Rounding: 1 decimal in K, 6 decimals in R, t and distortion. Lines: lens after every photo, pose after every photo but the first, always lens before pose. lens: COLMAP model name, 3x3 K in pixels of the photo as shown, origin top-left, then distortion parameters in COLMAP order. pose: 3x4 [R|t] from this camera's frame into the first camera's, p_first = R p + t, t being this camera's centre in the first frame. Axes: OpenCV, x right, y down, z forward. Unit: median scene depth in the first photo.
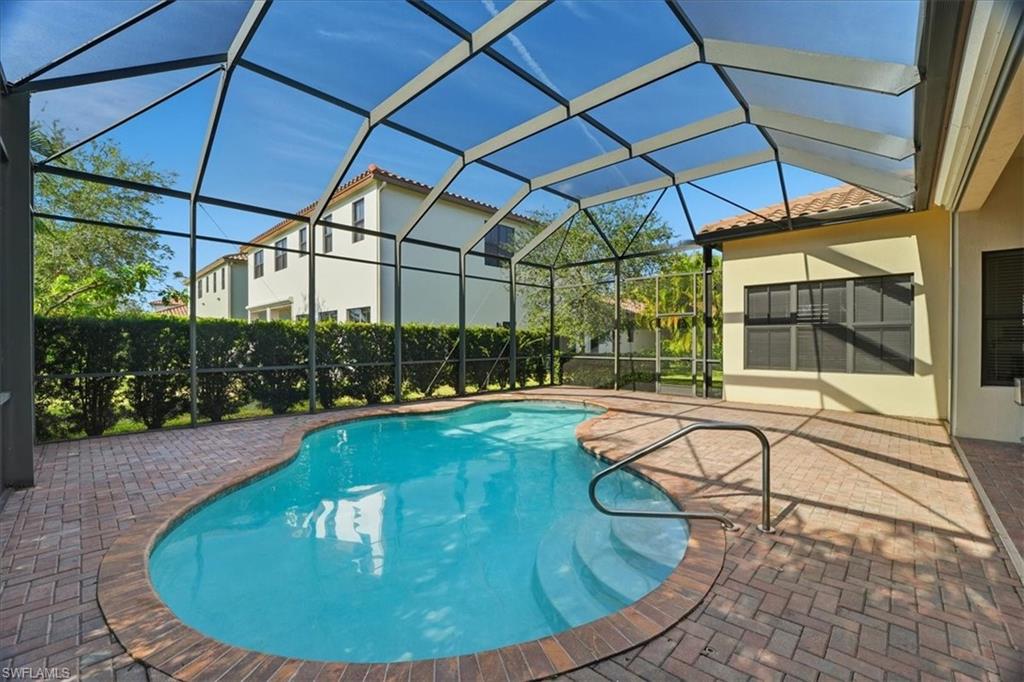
lens RADIAL K [[421.9, 0, 507.7], [0, 421.9, 343.6], [0, 0, 1]] dist [-0.023004, 0.000479]
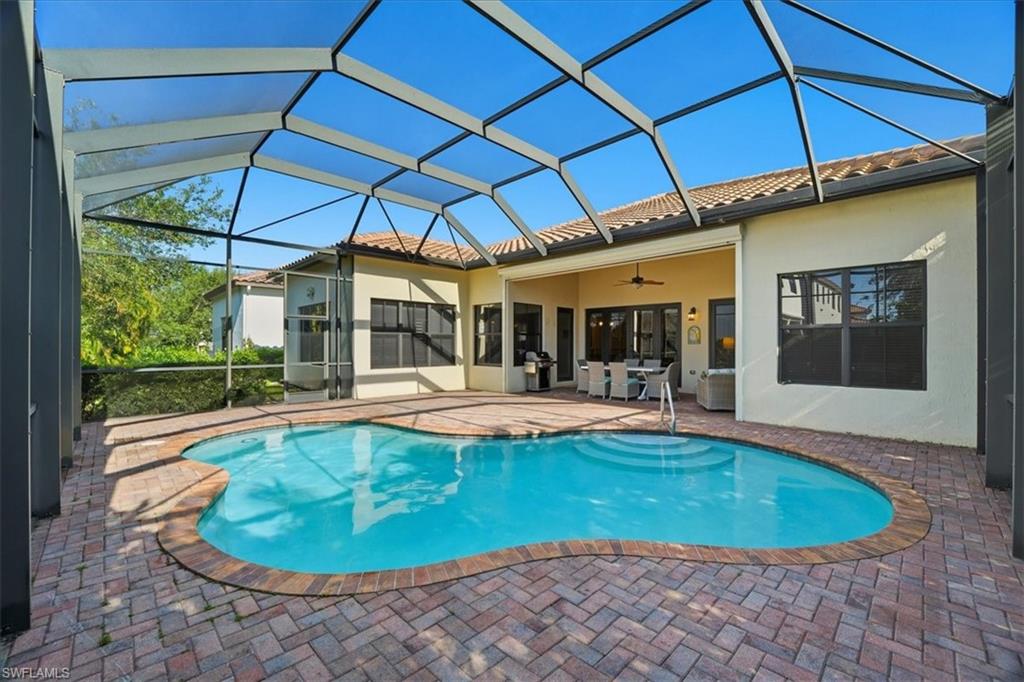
lens RADIAL K [[421.9, 0, 510.6], [0, 421.9, 344.4], [0, 0, 1]] dist [-0.023004, 0.000479]
pose [[0.021987, 0.004016, 0.999750, -0.655049], [0.003945, 0.999984, -0.004103, -0.001665], [-0.999750, 0.004035, 0.021971, 0.645481]]
